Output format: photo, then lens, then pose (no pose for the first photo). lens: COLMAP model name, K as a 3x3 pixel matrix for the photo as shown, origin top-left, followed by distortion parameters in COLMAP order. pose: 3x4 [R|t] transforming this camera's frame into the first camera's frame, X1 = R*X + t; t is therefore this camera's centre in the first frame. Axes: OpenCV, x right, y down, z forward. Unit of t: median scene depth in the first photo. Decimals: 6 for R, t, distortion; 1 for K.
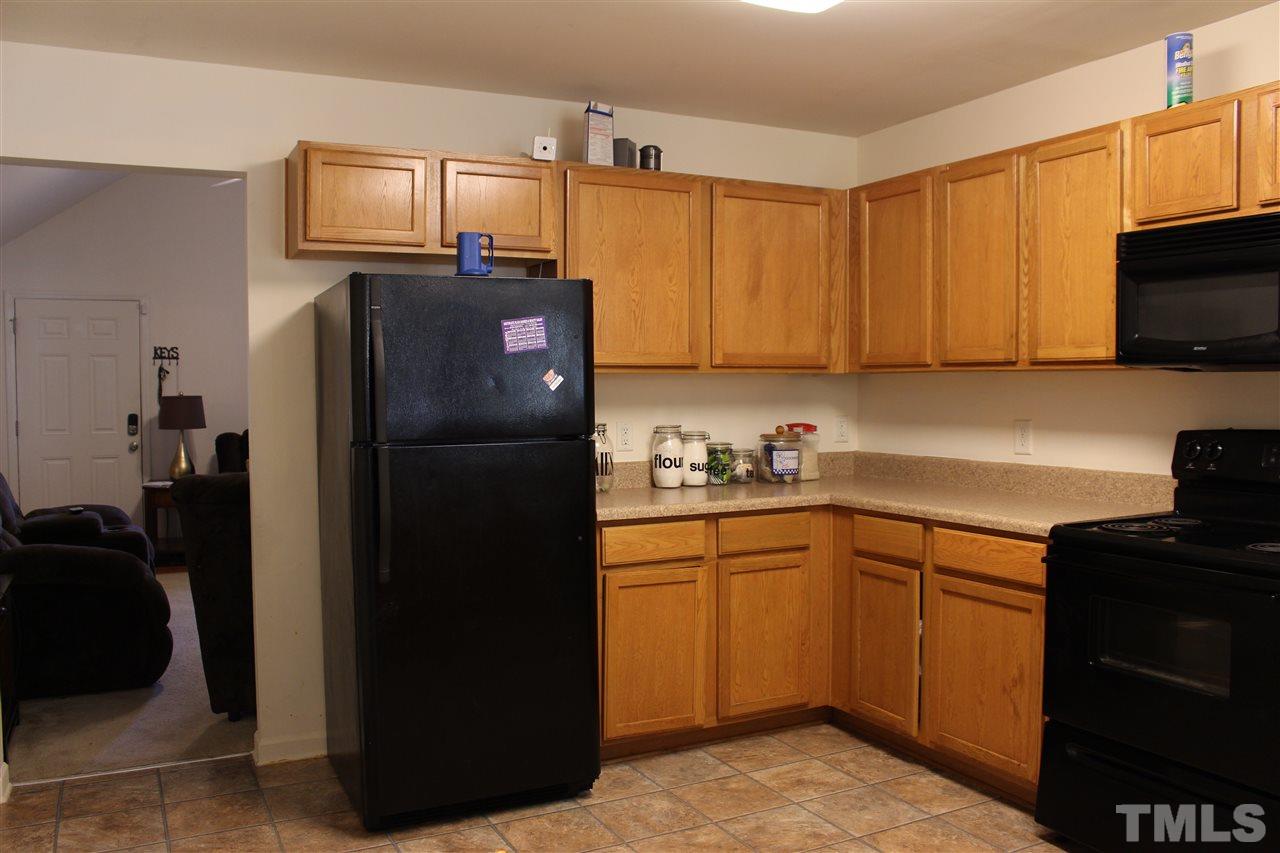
lens RADIAL K [[1057.4, 0, 632.7], [0, 1057.4, 431.4], [0, 0, 1]] dist [-0.150376, 0.127609]
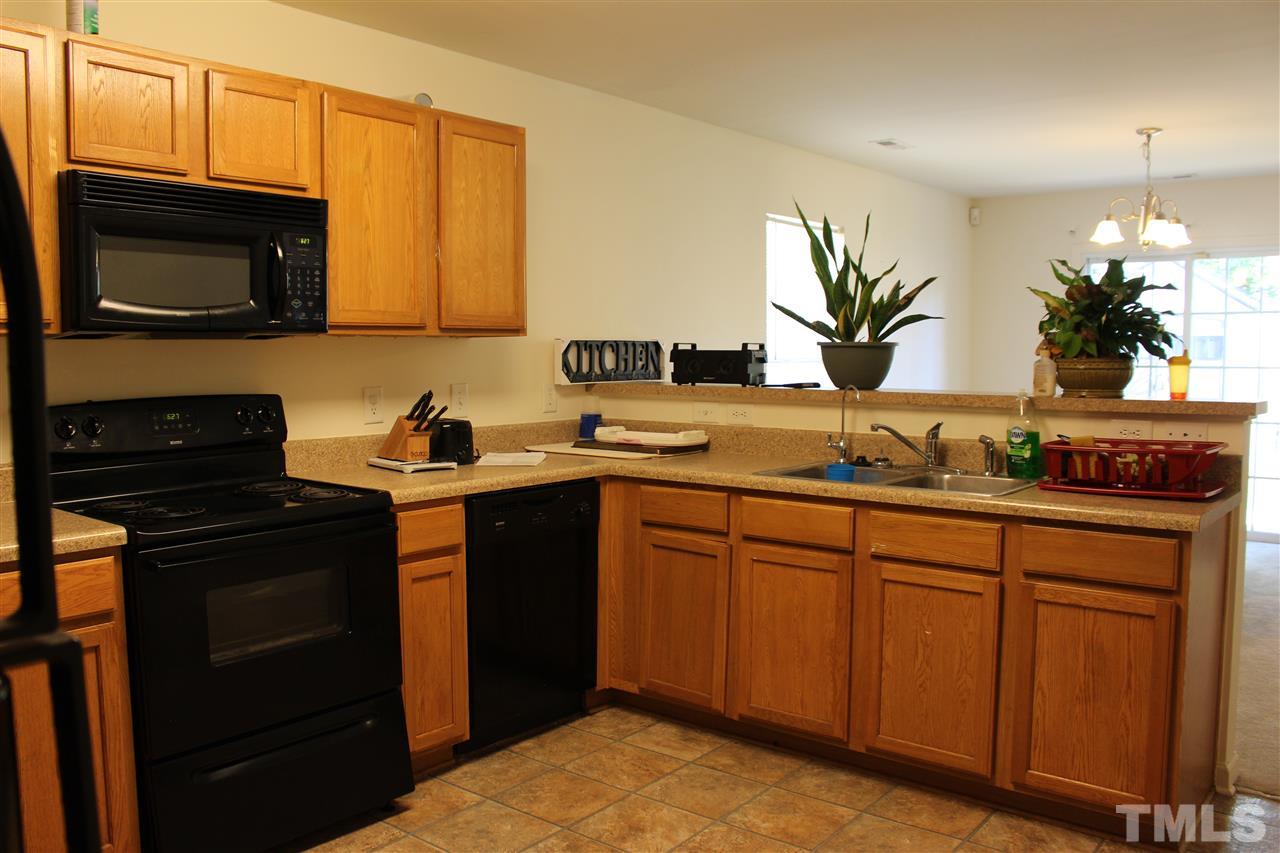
lens RADIAL K [[1057.4, 0, 632.7], [0, 1057.4, 431.4], [0, 0, 1]] dist [-0.150376, 0.127609]
pose [[-0.426109, -0.052109, 0.903170, -0.318055], [0.050454, 0.995417, 0.081235, -0.019935], [-0.903264, 0.080184, -0.421527, 0.645193]]
